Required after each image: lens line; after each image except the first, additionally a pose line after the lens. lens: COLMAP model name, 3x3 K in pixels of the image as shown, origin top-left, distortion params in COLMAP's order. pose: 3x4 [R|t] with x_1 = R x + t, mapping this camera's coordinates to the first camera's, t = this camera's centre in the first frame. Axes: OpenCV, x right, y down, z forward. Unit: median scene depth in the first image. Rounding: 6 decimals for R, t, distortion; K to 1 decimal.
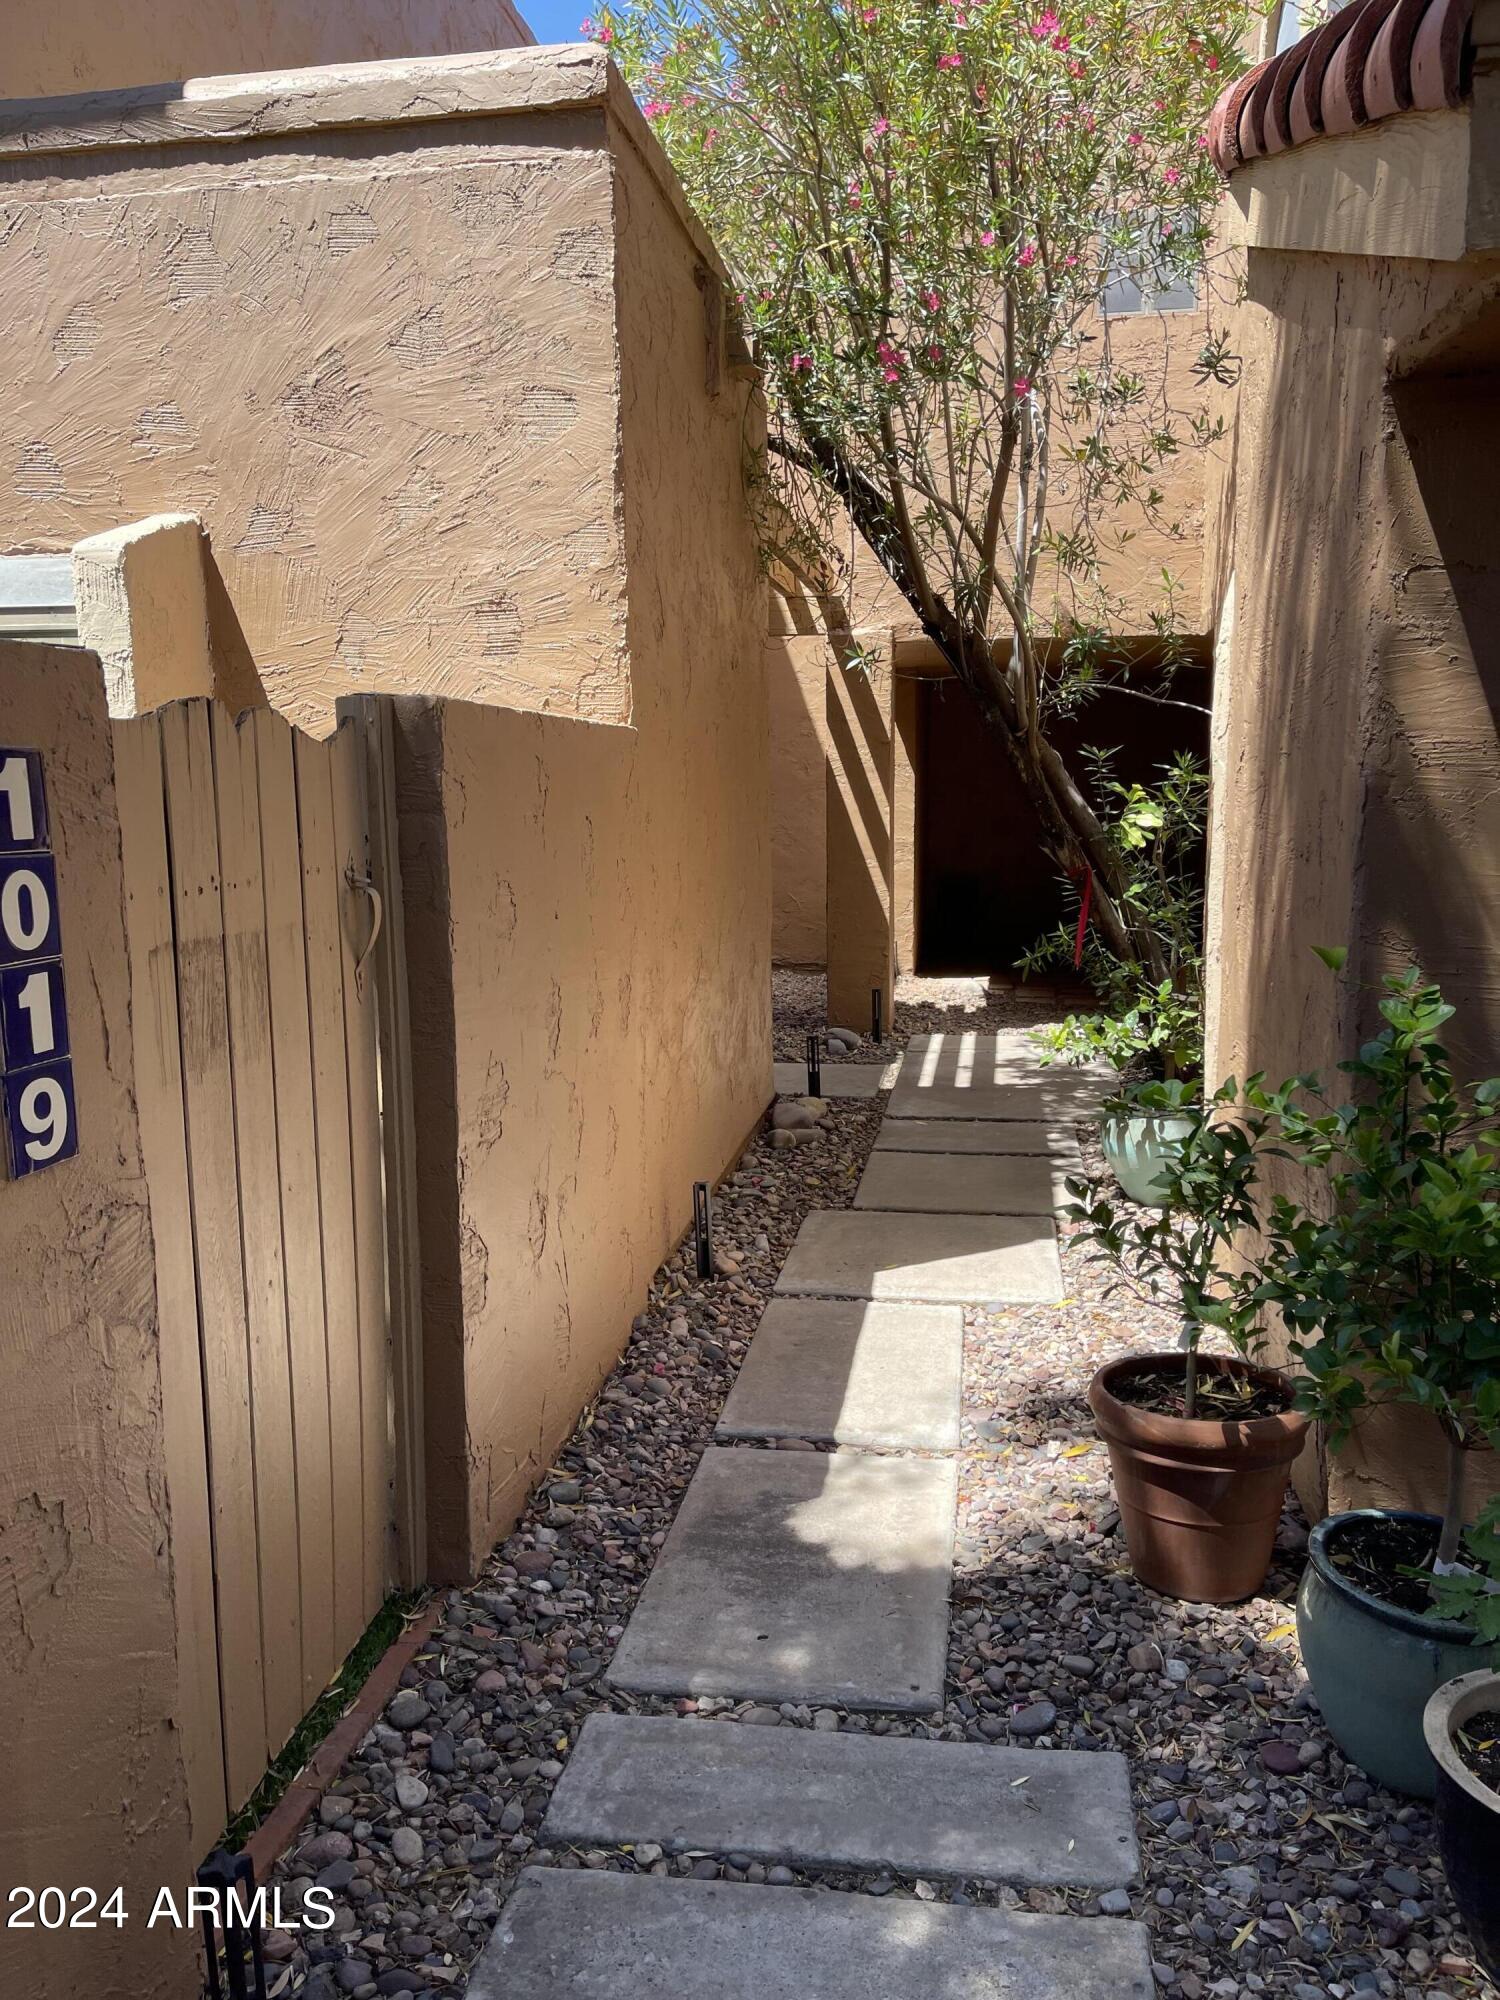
lens RADIAL K [[1508.5, 0, 751.8], [0, 1508.5, 1008.8], [0, 0, 1]] dist [0.065290, -0.093017]
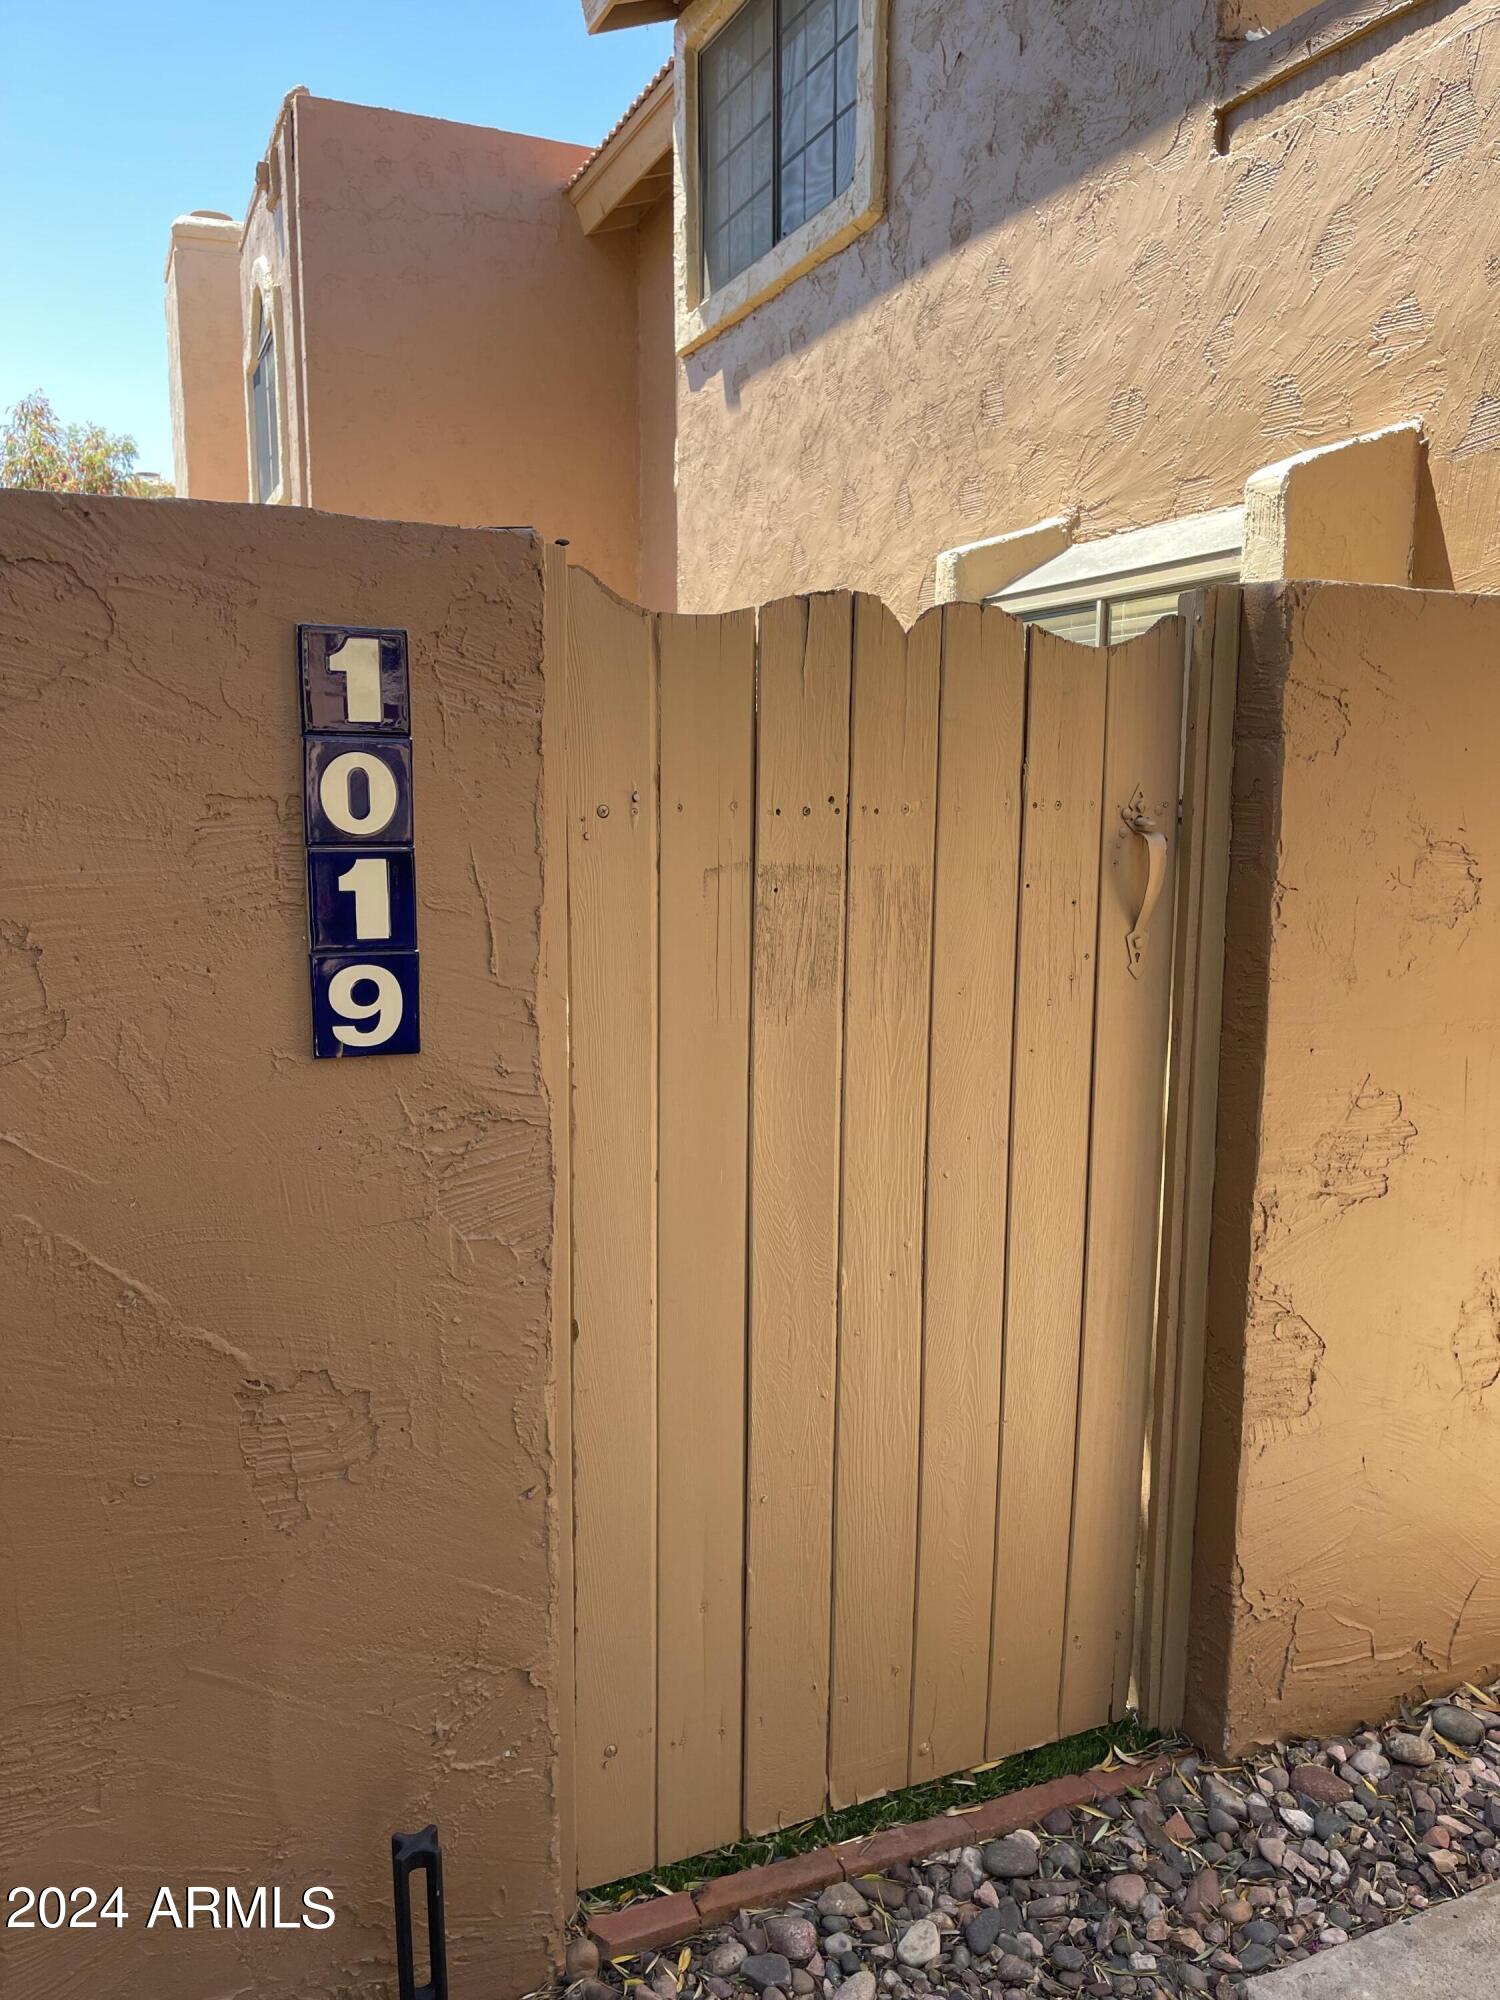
lens RADIAL K [[1497.6, 0, 750.0], [0, 1497.6, 1000.0], [0, 0, 1]] dist [0.074259, -0.102072]
pose [[0.547469, 0.130668, -0.826561, 0.279628], [-0.133055, 0.988761, 0.068181, -0.018525], [0.826180, 0.072652, 0.558702, 0.381259]]
